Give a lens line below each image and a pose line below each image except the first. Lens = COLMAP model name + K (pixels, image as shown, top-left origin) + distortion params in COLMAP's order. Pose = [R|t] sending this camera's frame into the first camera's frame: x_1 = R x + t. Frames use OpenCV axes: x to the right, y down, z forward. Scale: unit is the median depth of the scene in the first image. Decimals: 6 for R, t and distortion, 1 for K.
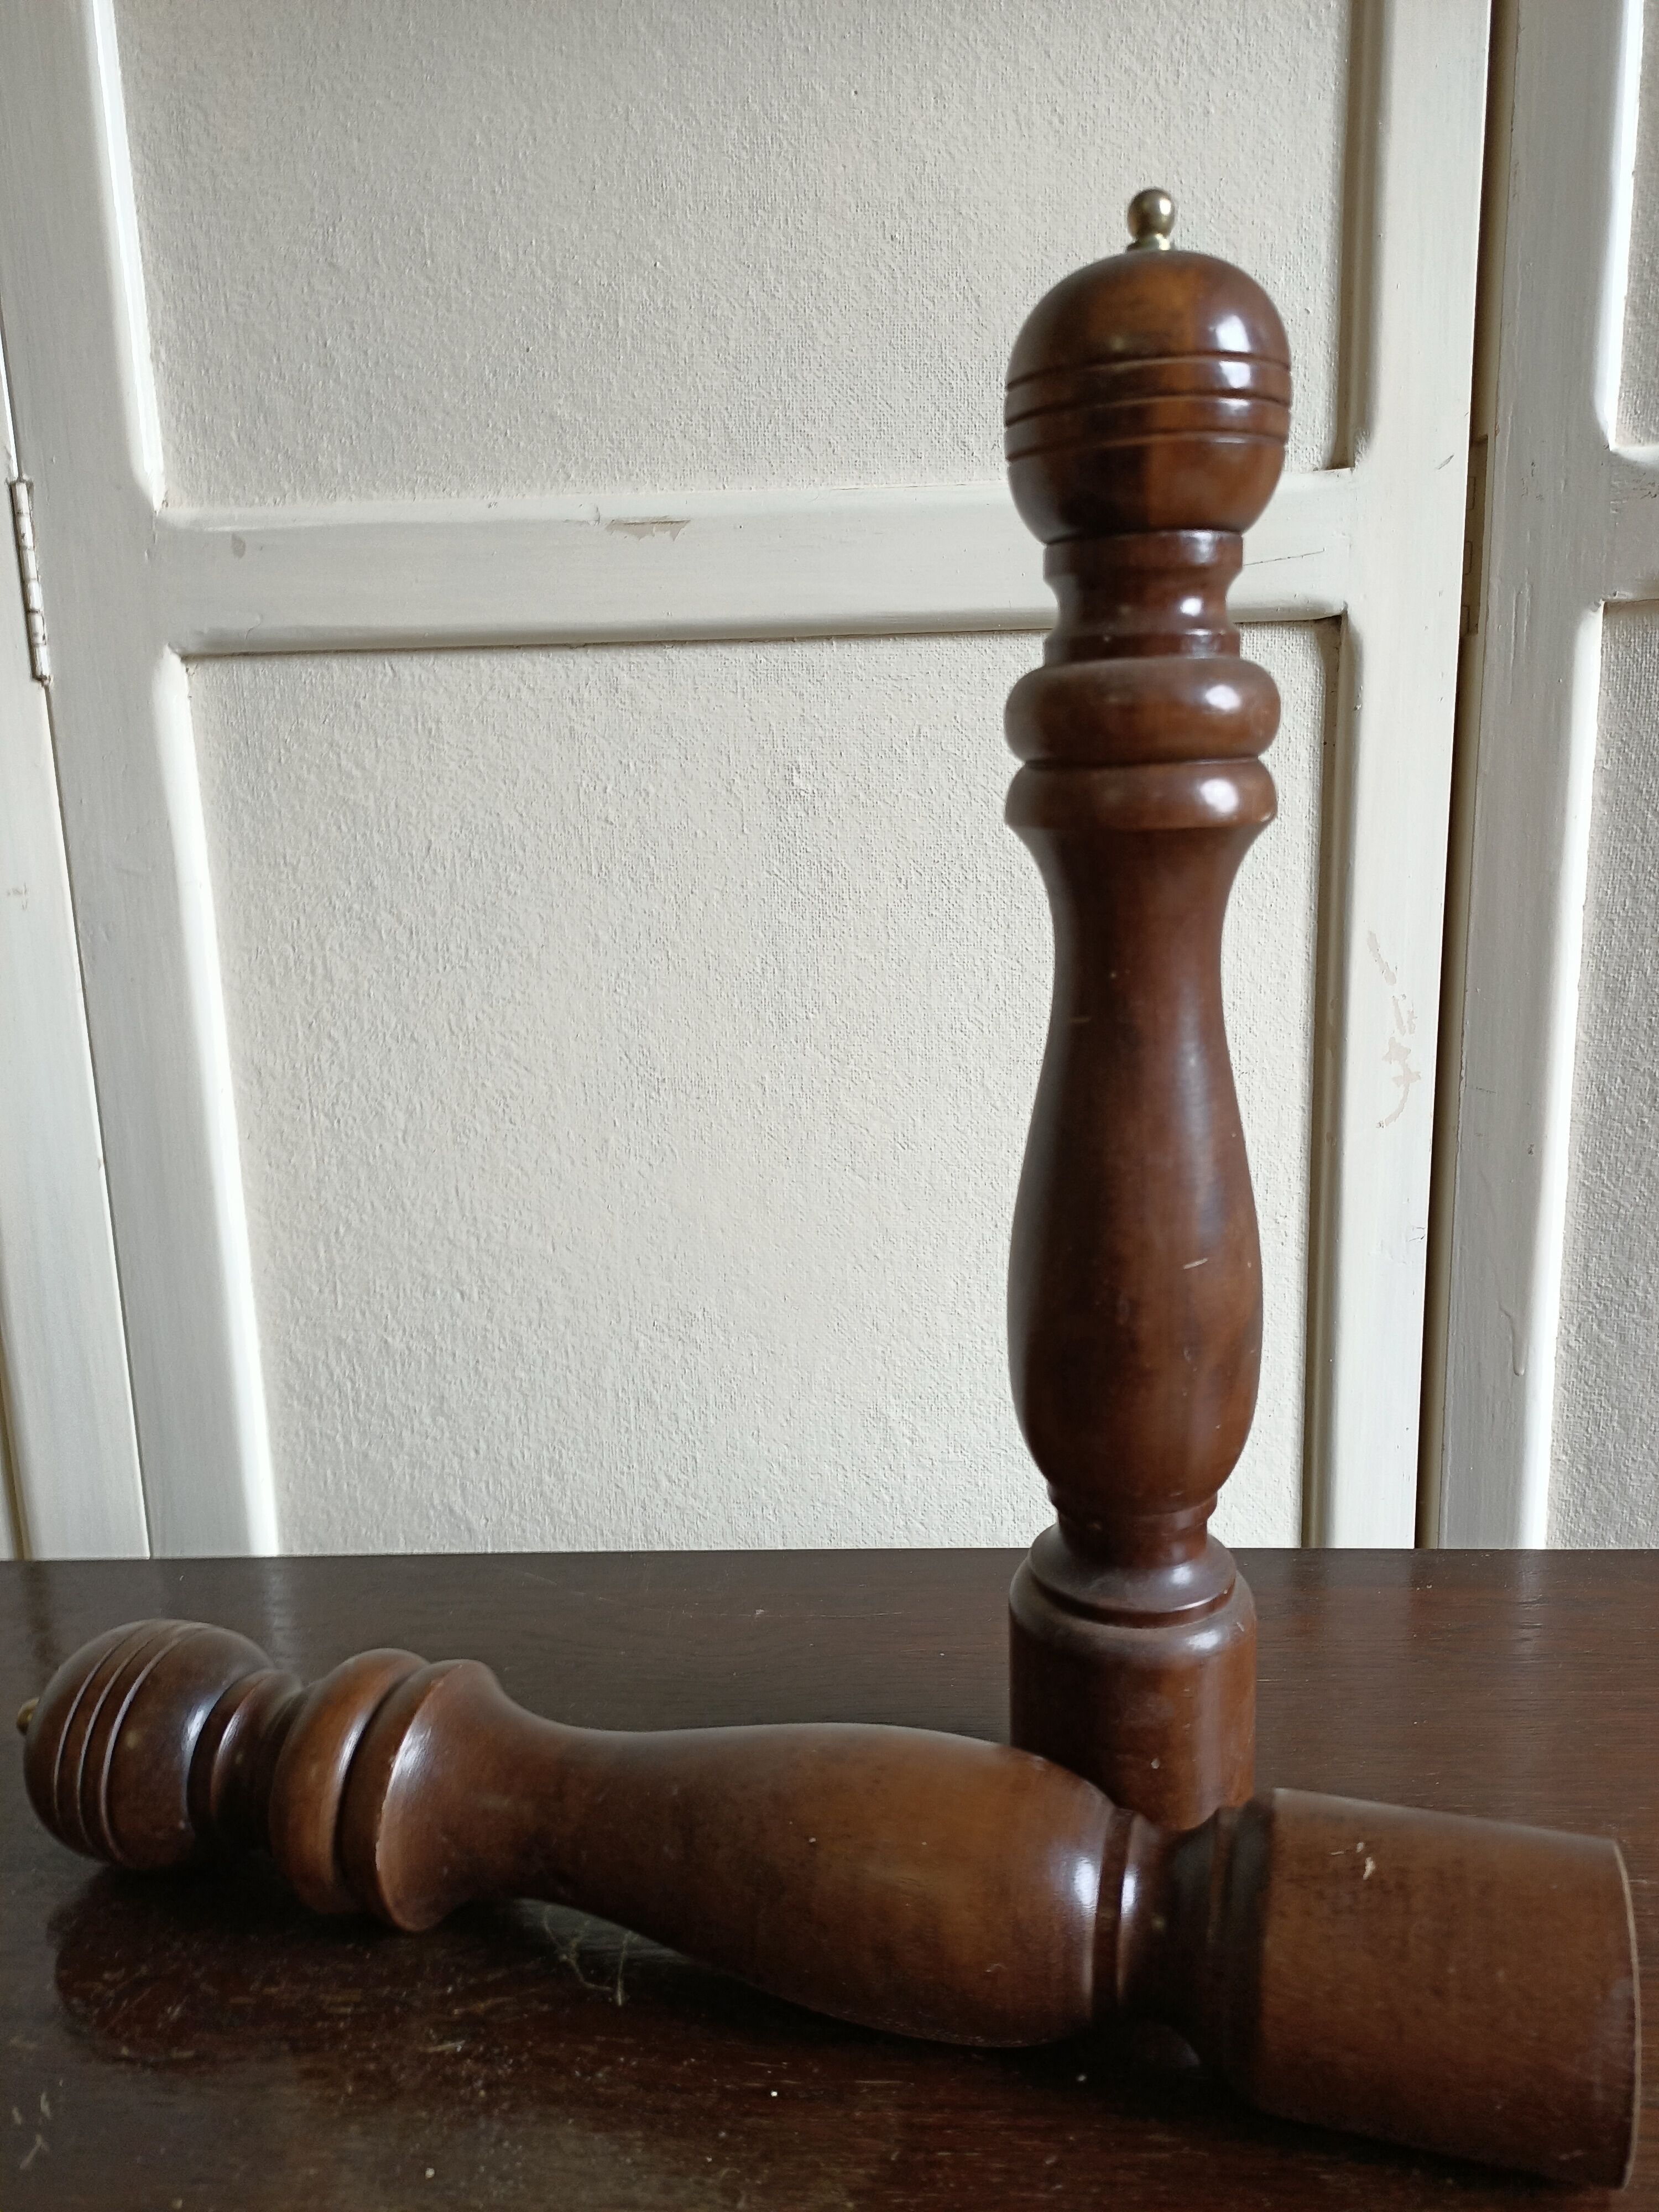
lens RADIAL K [[1612.4, 0, 829.7], [0, 1612.4, 1125.2], [0, 0, 1]] dist [0.009311, -0.010776]
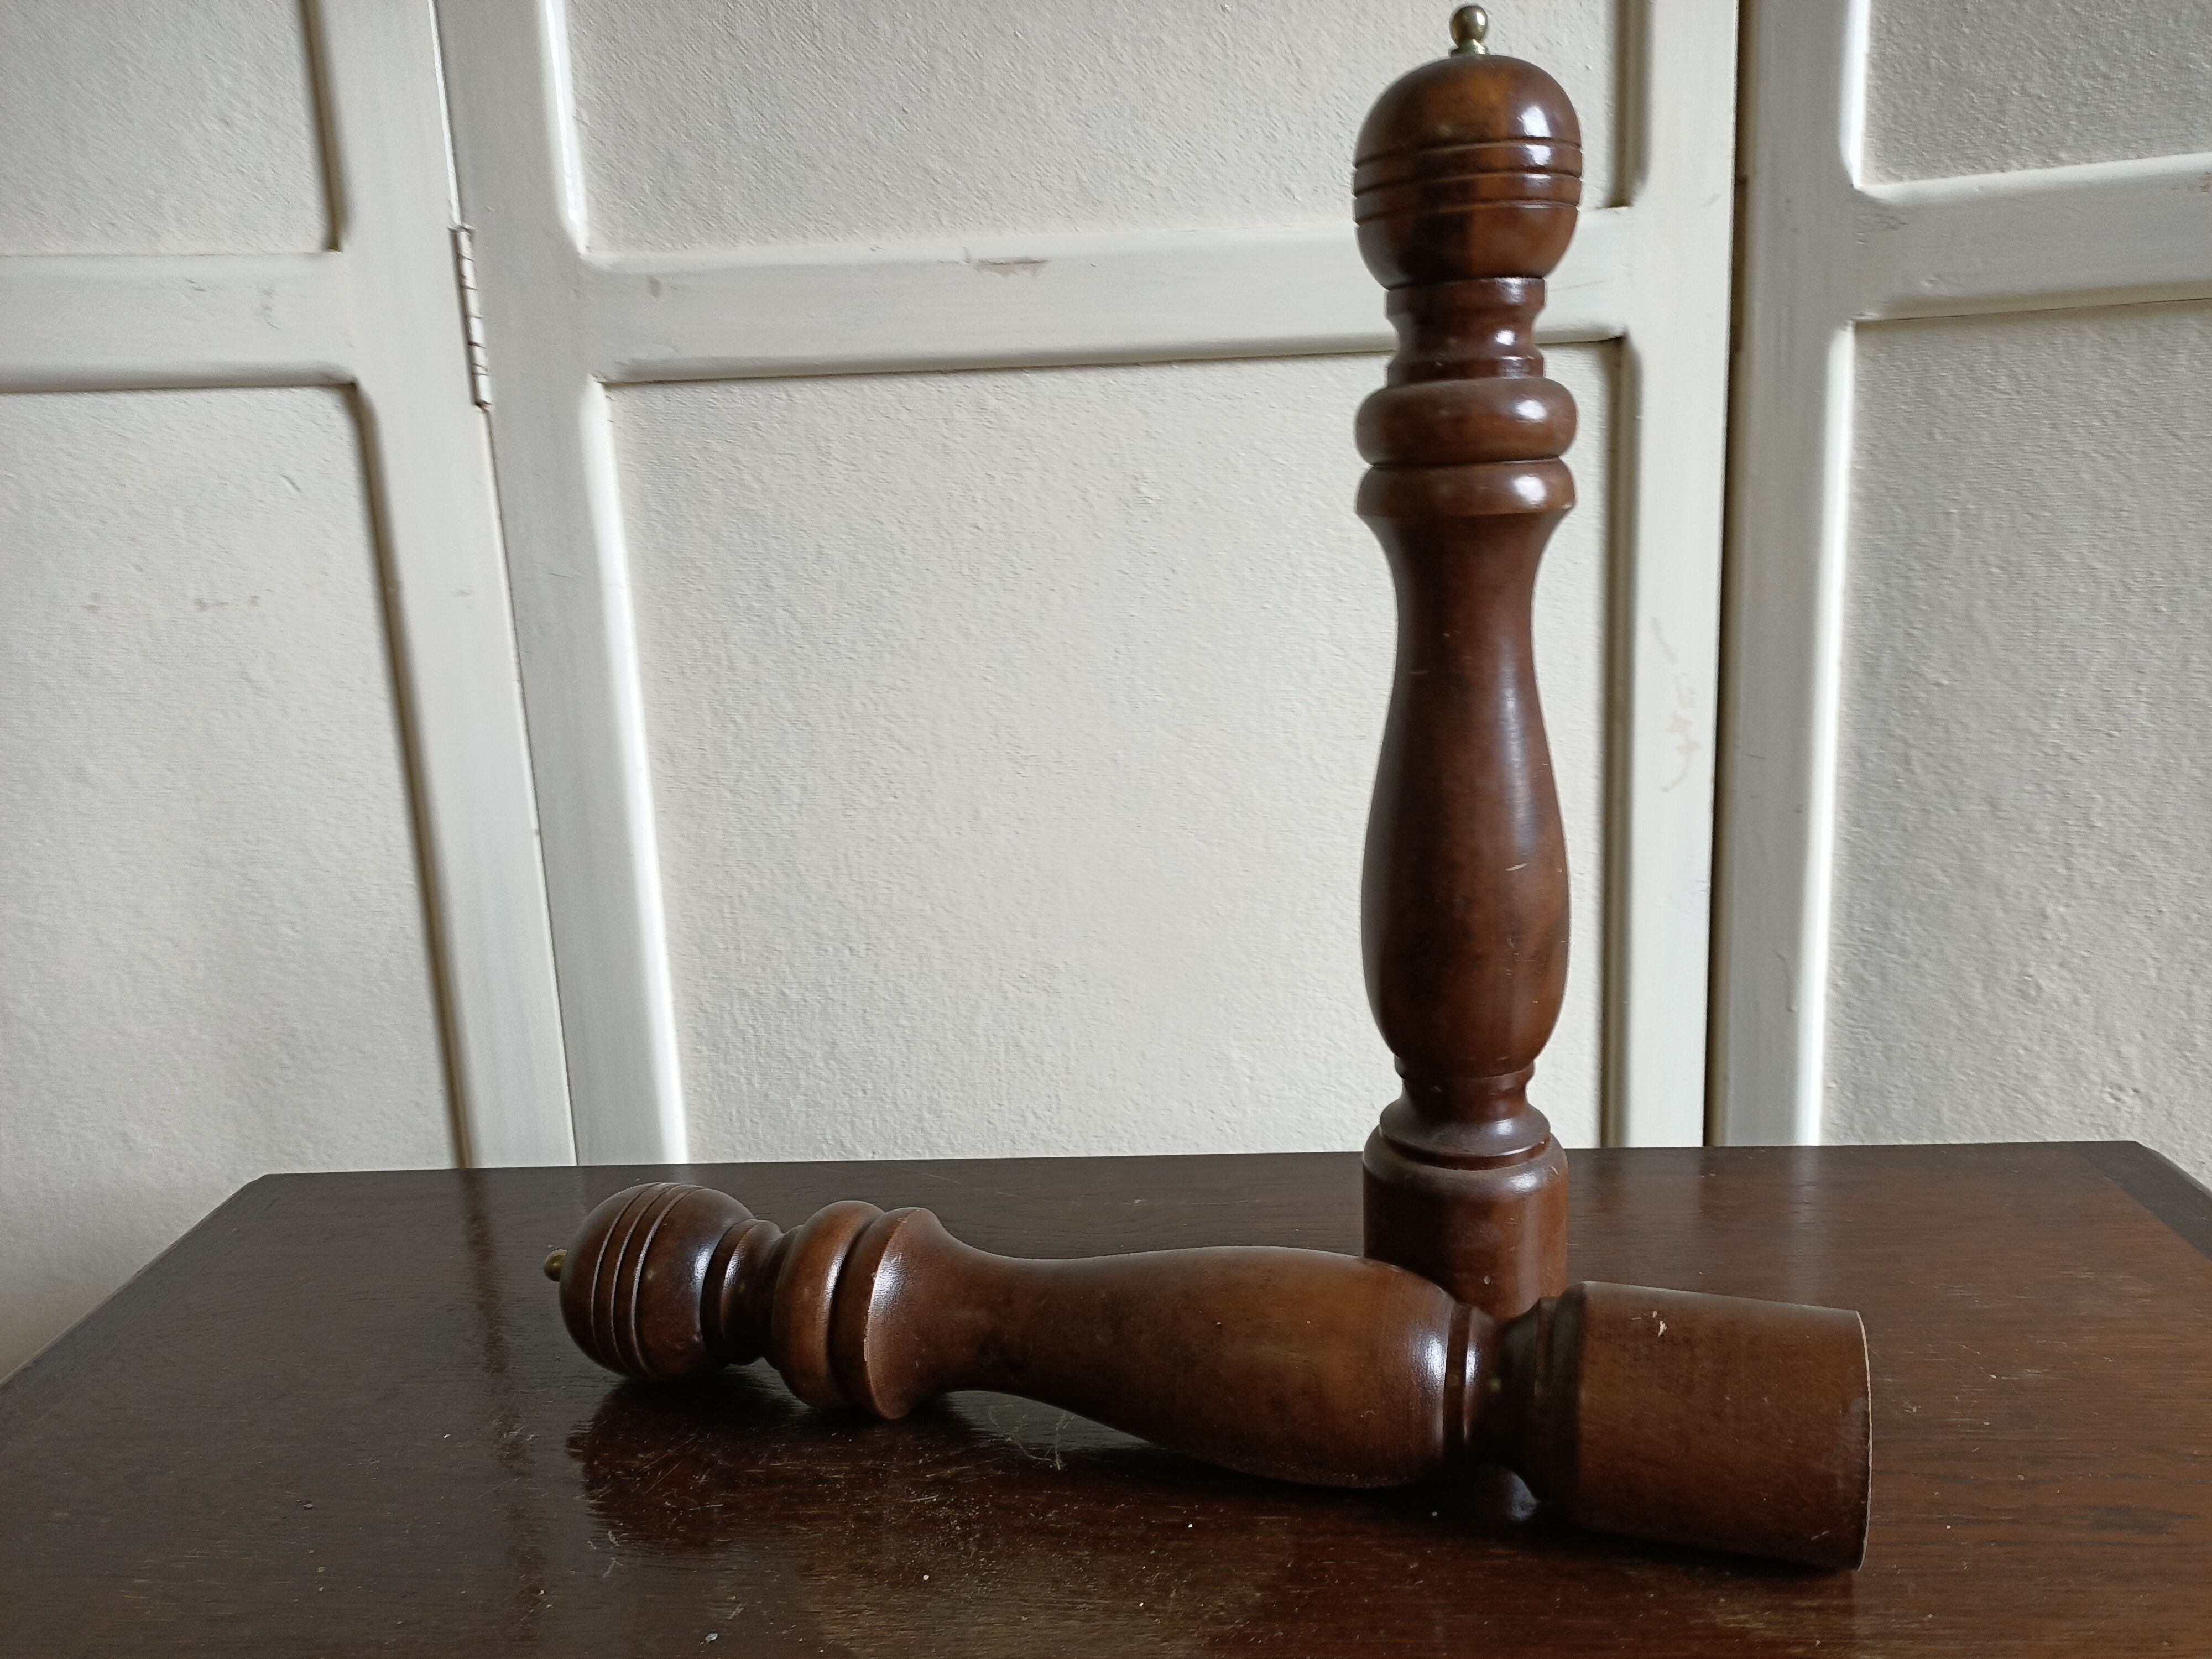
lens RADIAL K [[1612.4, 0, 1122.5], [0, 1612.4, 840.8], [0, 0, 1]] dist [0.009311, -0.010776]
pose [[0.999901, -0.013733, 0.002944, -0.044279], [0.013739, 0.999904, -0.002047, 0.036476], [-0.002916, 0.002088, 0.999994, -0.135197]]
